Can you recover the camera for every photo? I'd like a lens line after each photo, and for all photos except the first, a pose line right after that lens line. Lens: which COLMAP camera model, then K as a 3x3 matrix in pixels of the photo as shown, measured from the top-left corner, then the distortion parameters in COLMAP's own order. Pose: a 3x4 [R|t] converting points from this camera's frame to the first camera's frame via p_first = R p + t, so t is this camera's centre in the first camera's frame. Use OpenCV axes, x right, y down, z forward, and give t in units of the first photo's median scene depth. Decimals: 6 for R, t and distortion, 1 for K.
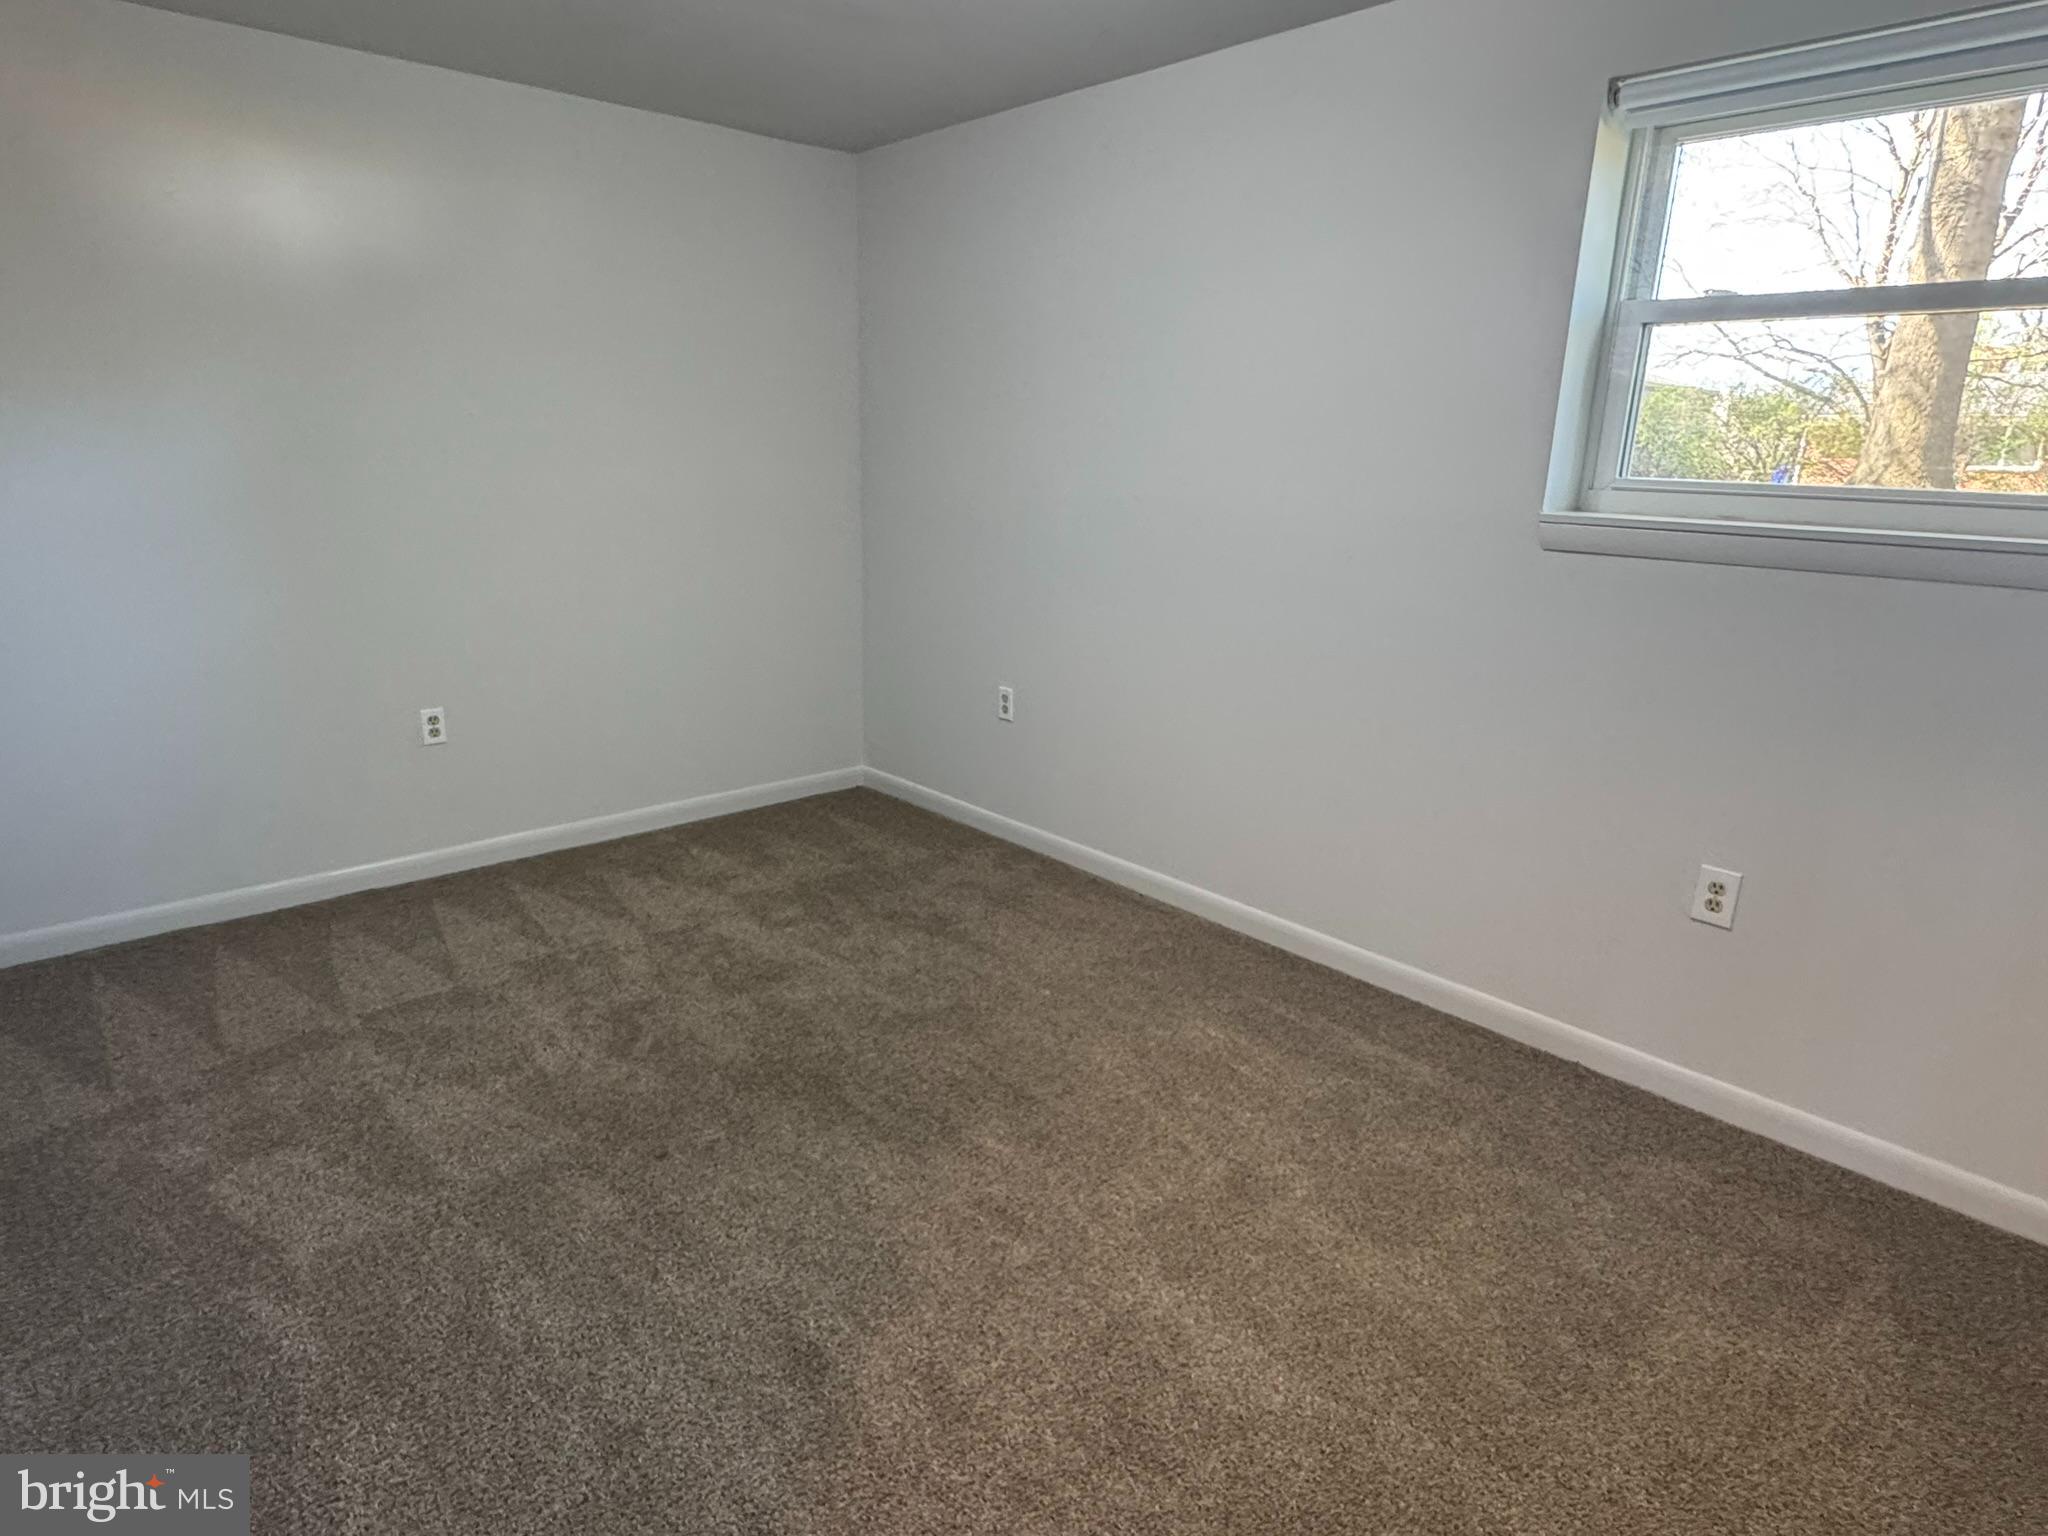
lens RADIAL K [[1149.2, 0, 1013.0], [0, 1149.2, 767.4], [0, 0, 1]] dist [-0.014443, 0.002367]
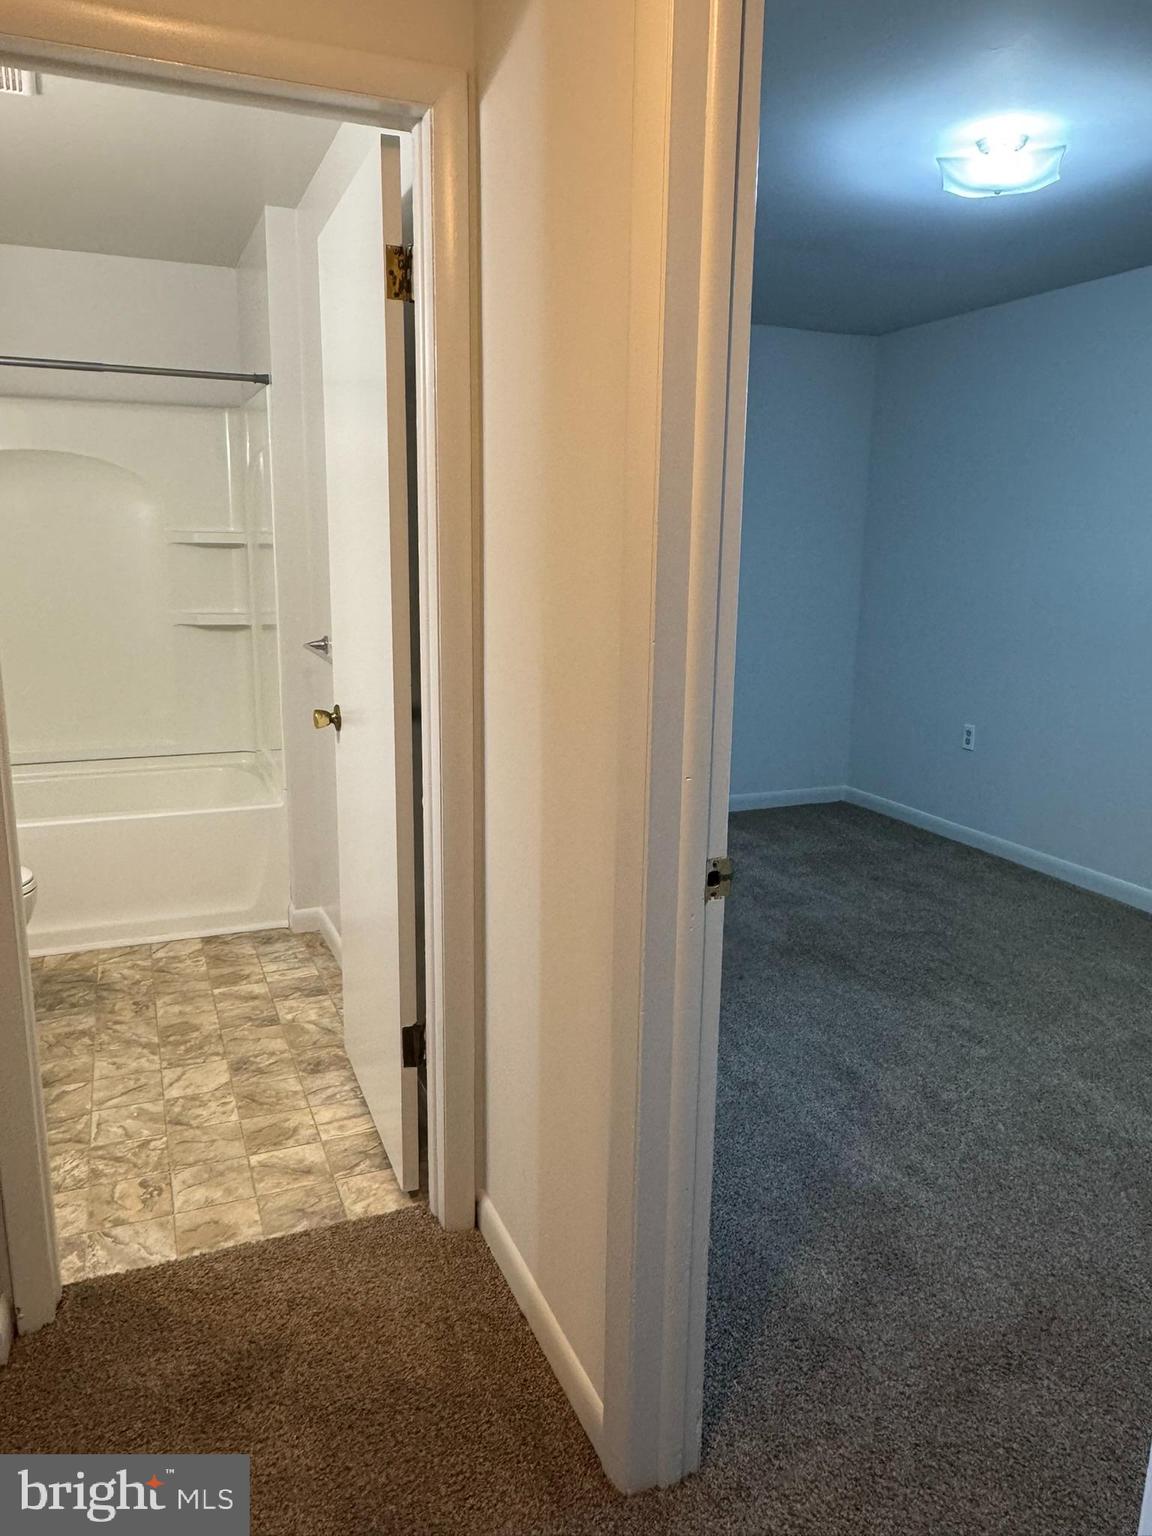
lens RADIAL K [[1071.7, 0, 576.0], [0, 1071.7, 768.0], [0, 0, 1]] dist [-0.003542, -0.001281]
pose [[0.944796, 0.059827, -0.322150, -0.048943], [-0.082545, 0.994938, -0.057316, 0.124799], [0.317090, 0.080744, 0.944952, -0.423967]]
